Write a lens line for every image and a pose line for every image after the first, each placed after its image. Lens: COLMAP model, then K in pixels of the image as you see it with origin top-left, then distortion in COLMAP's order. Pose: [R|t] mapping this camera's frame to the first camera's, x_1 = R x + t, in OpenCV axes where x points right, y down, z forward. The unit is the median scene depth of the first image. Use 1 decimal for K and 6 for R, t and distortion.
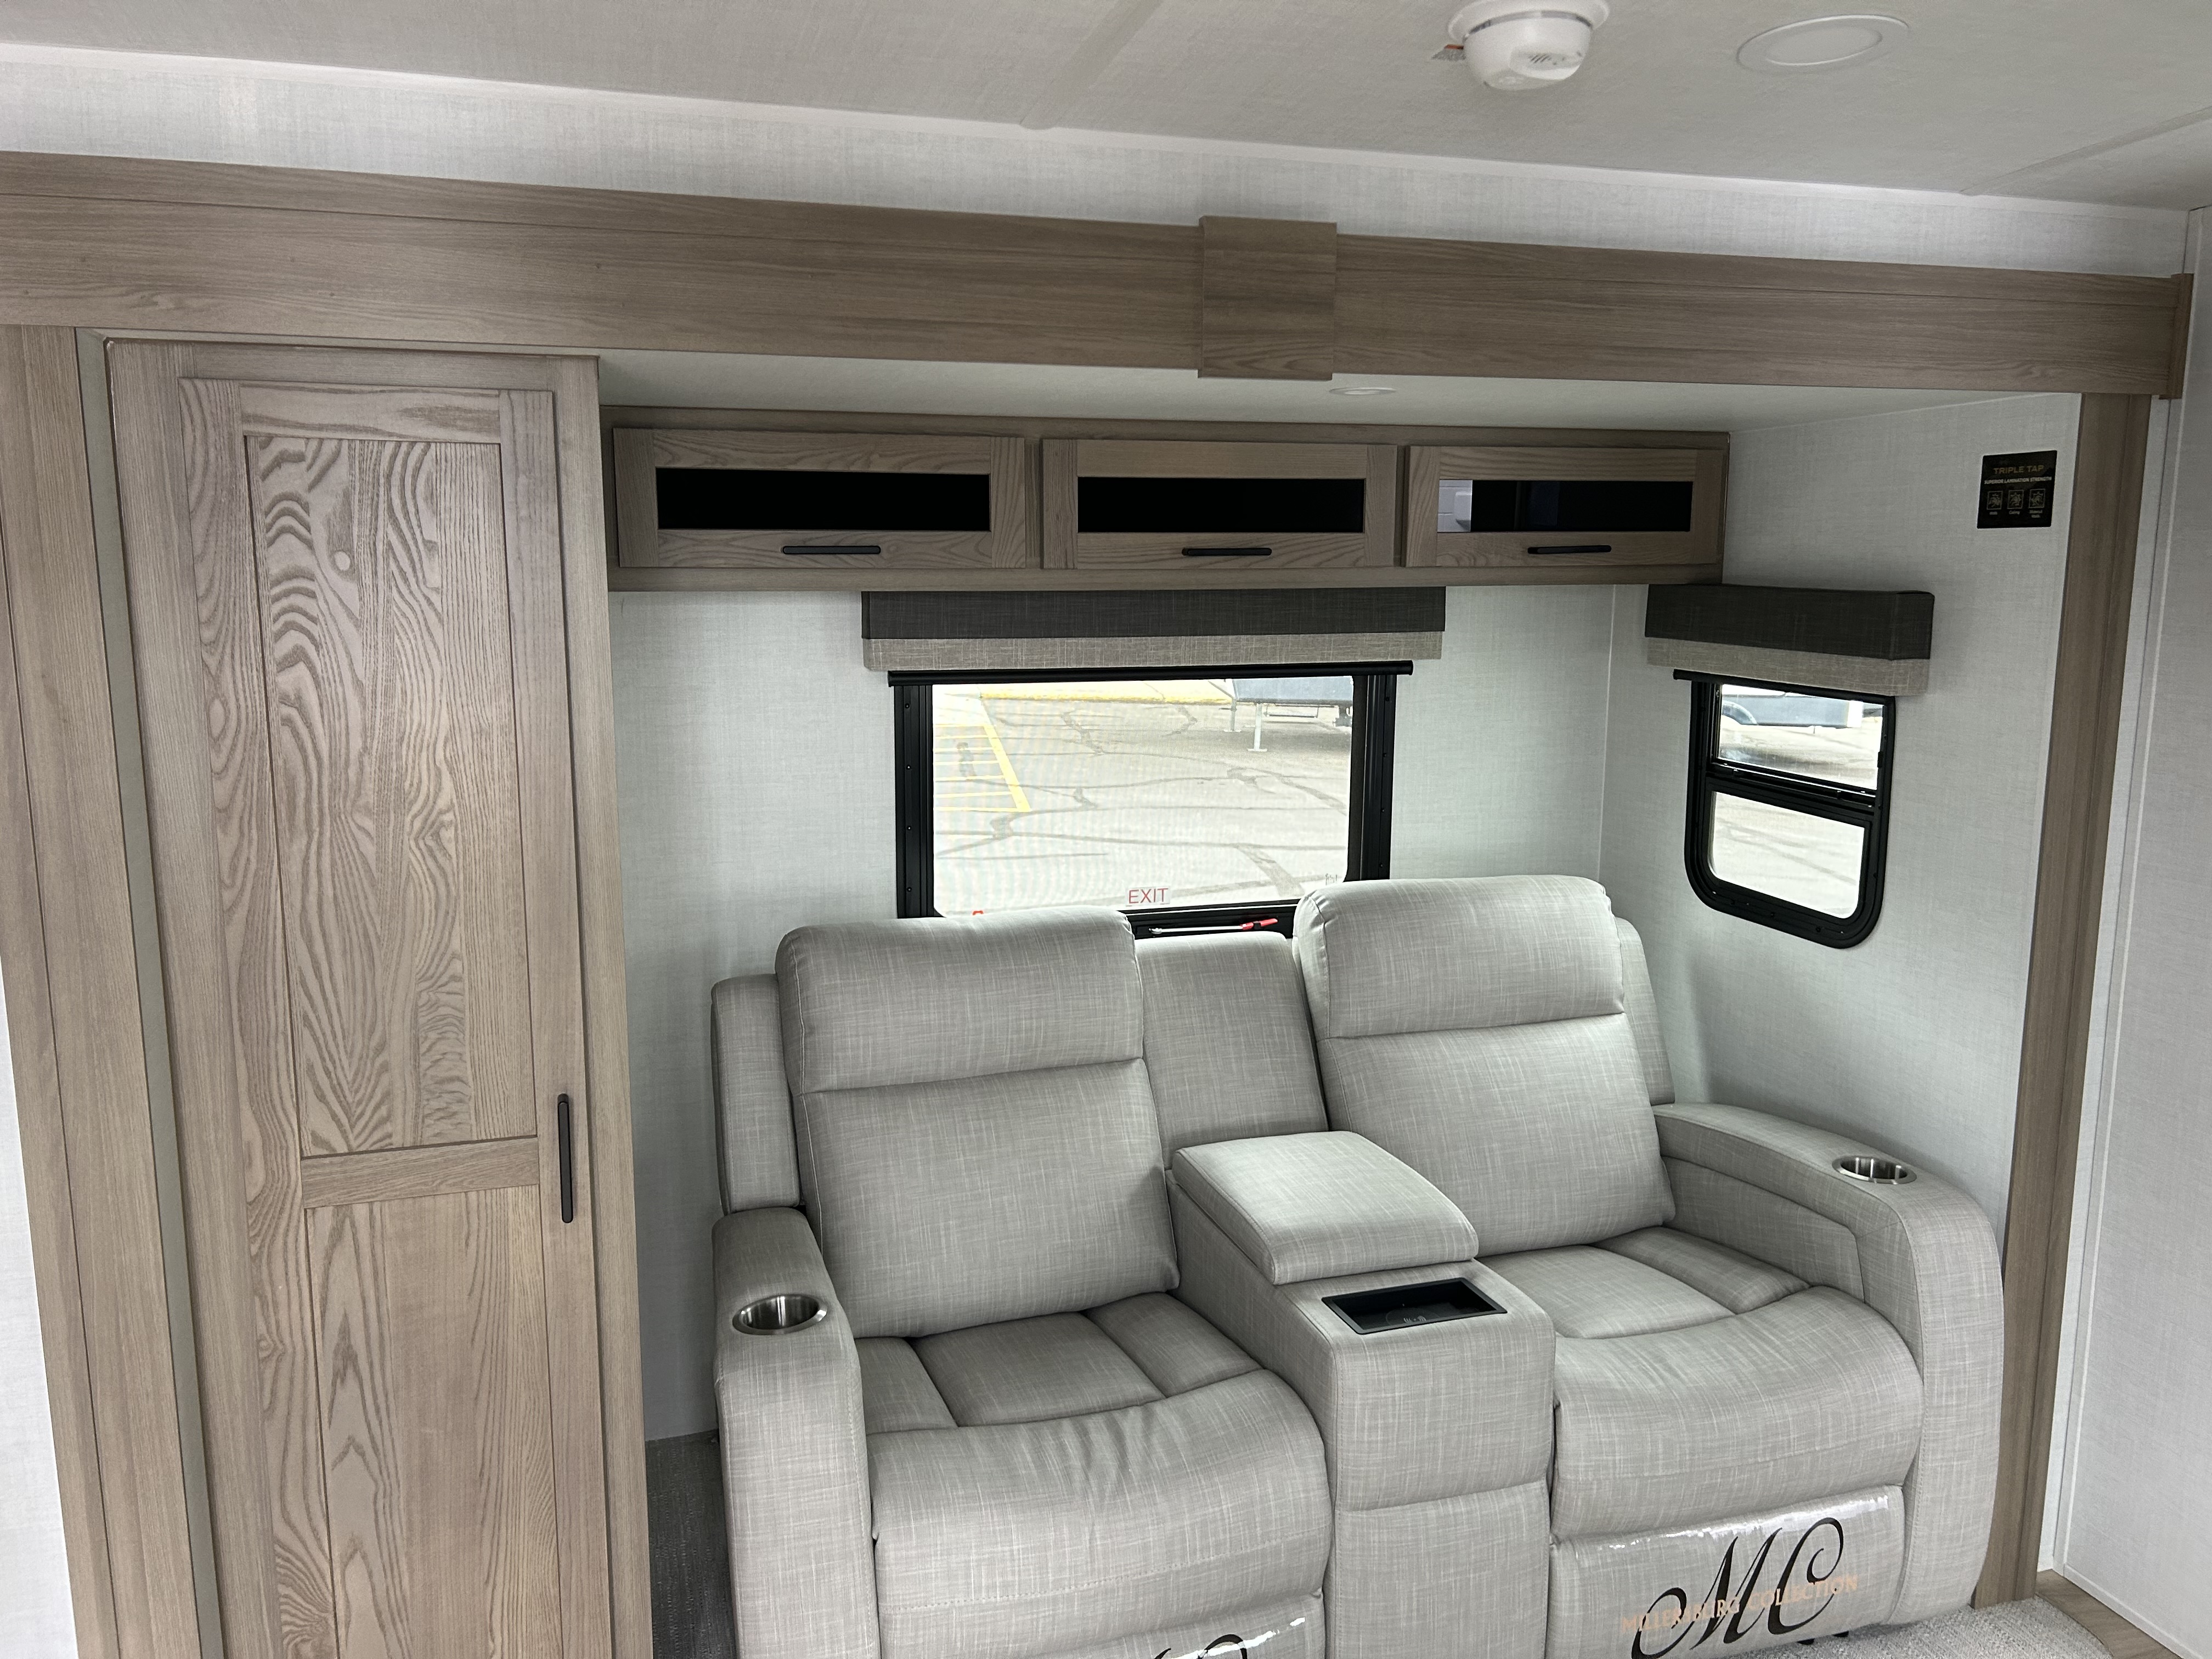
lens RADIAL K [[1742.1, 0, 1081.1], [0, 1742.1, 876.1], [0, 0, 1]] dist [0.051093, -0.086516]
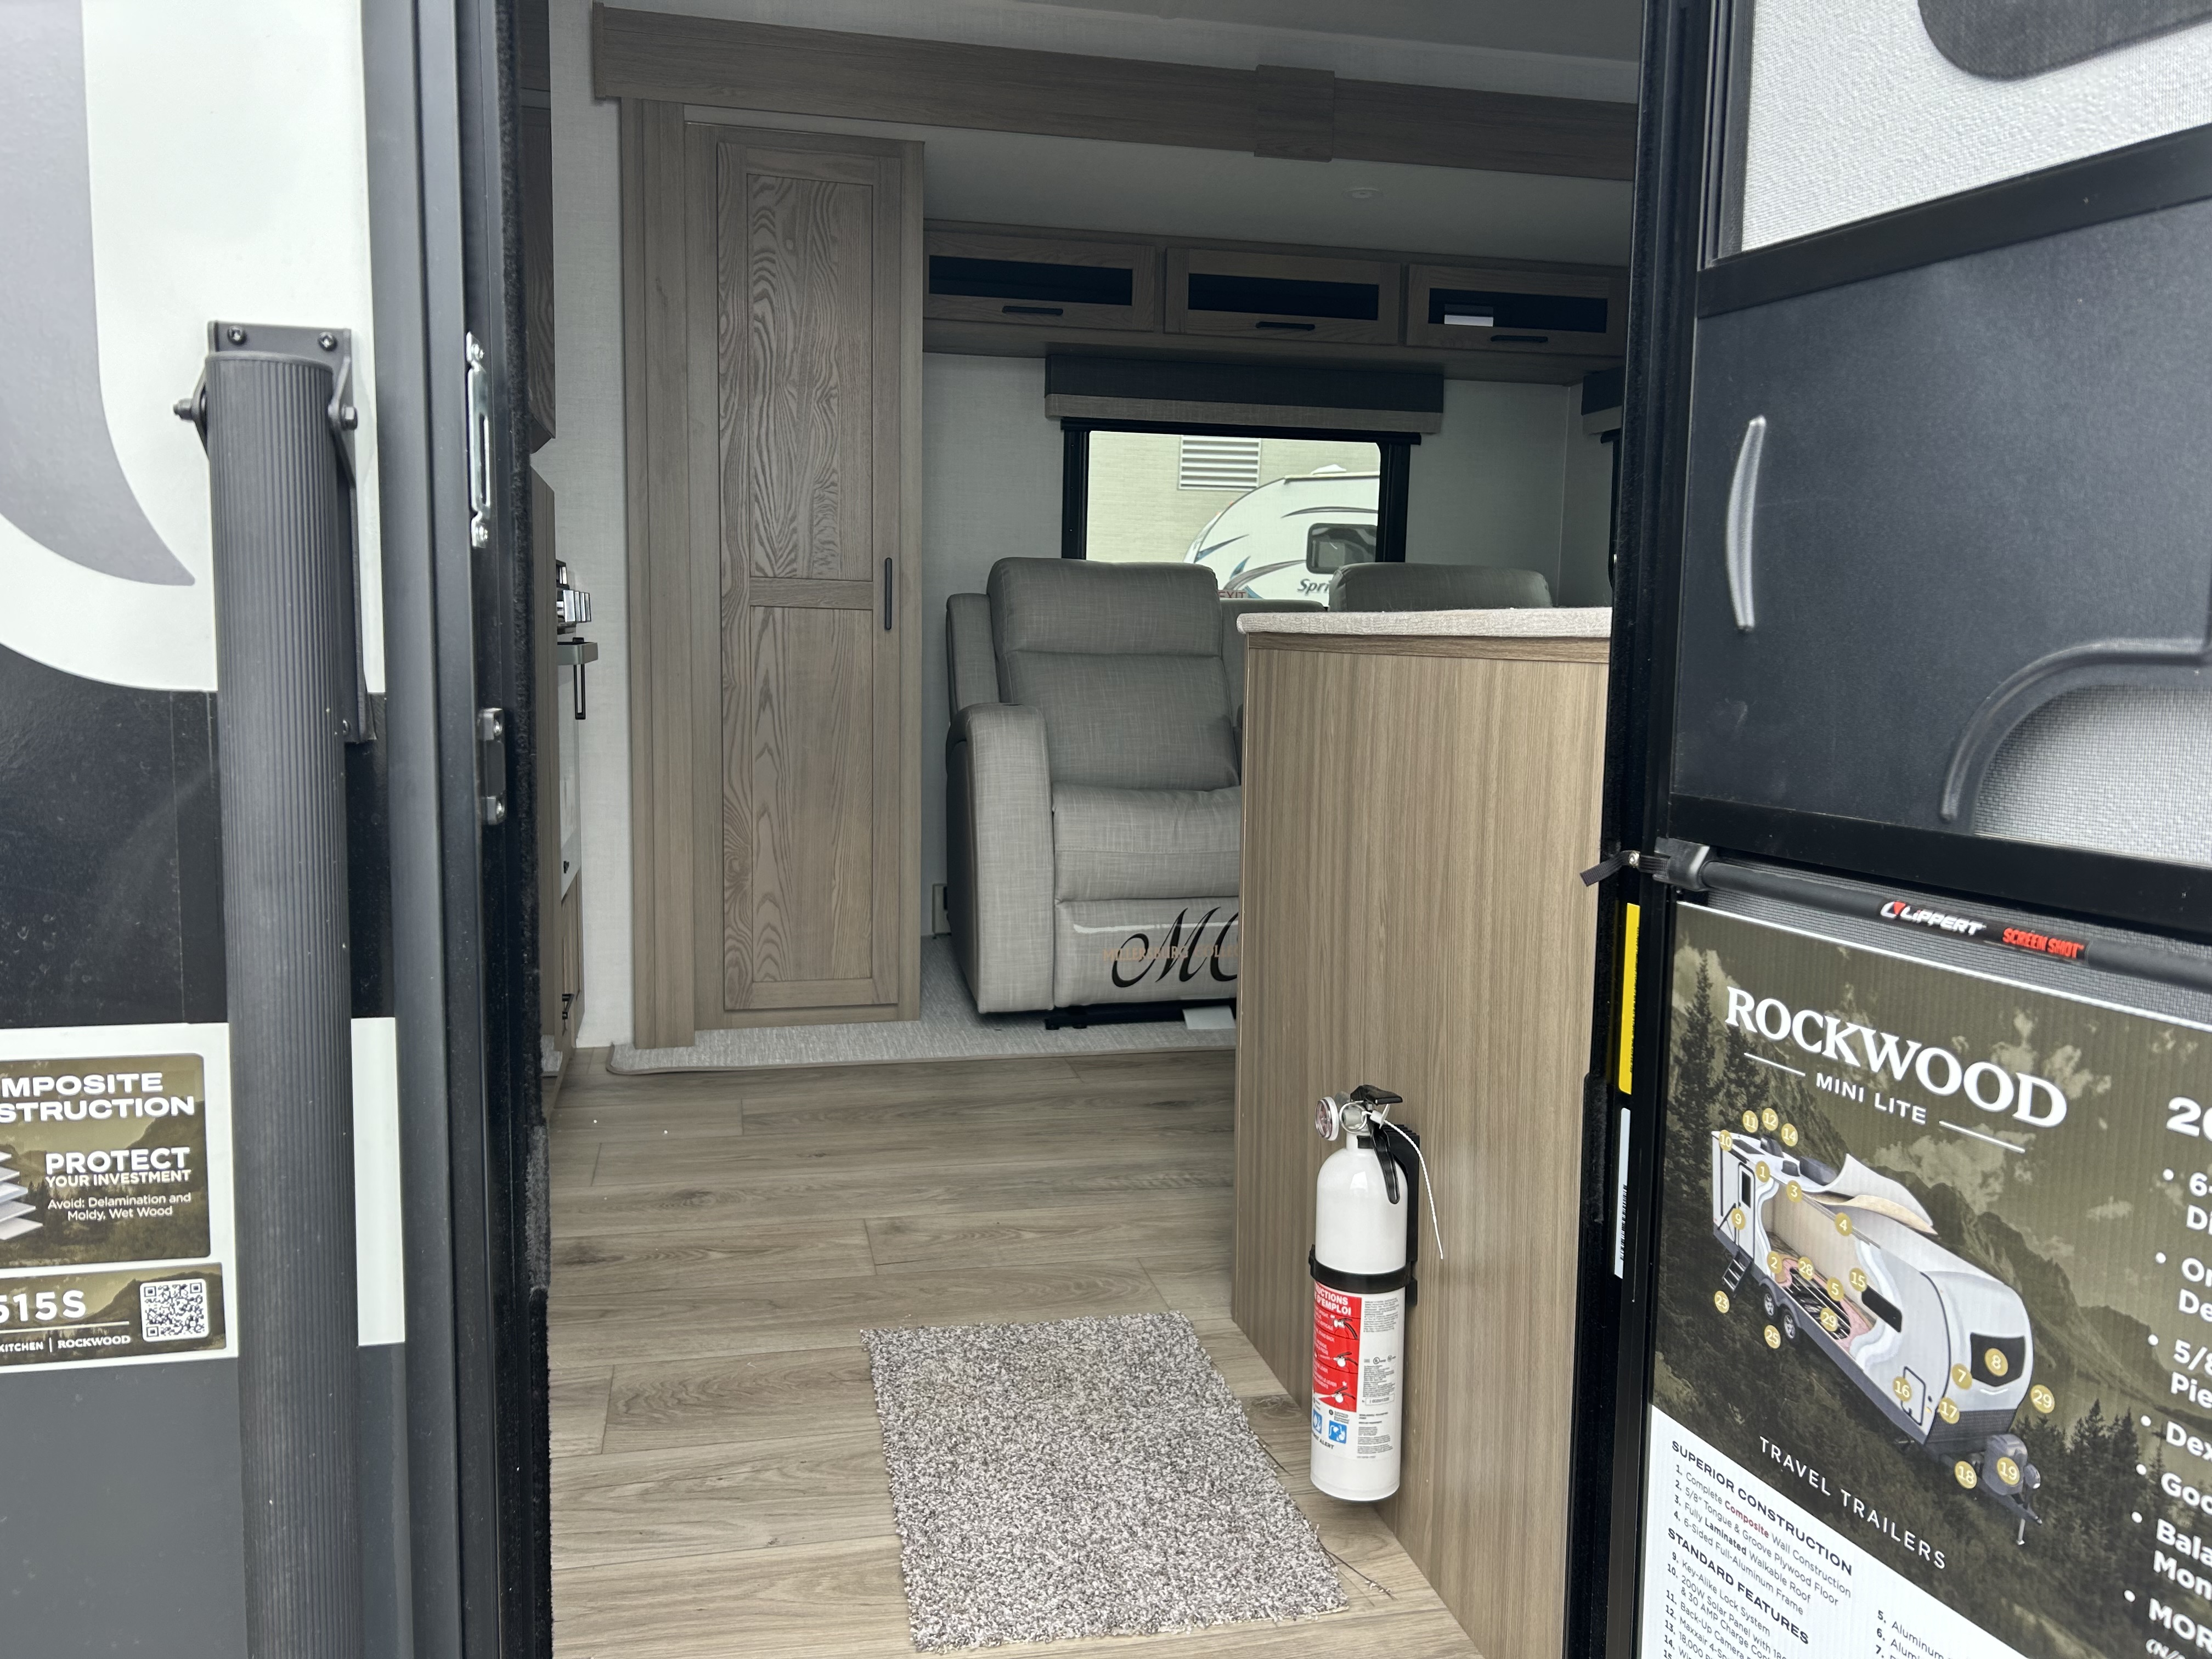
lens RADIAL K [[1742.1, 0, 1100.7], [0, 1742.1, 867.9], [0, 0, 1]] dist [0.051093, -0.086516]
pose [[0.997798, 0.025554, -0.061212, 0.040056], [-0.027703, 0.999020, -0.034521, 0.498427], [0.060270, 0.036141, 0.997528, -0.760846]]
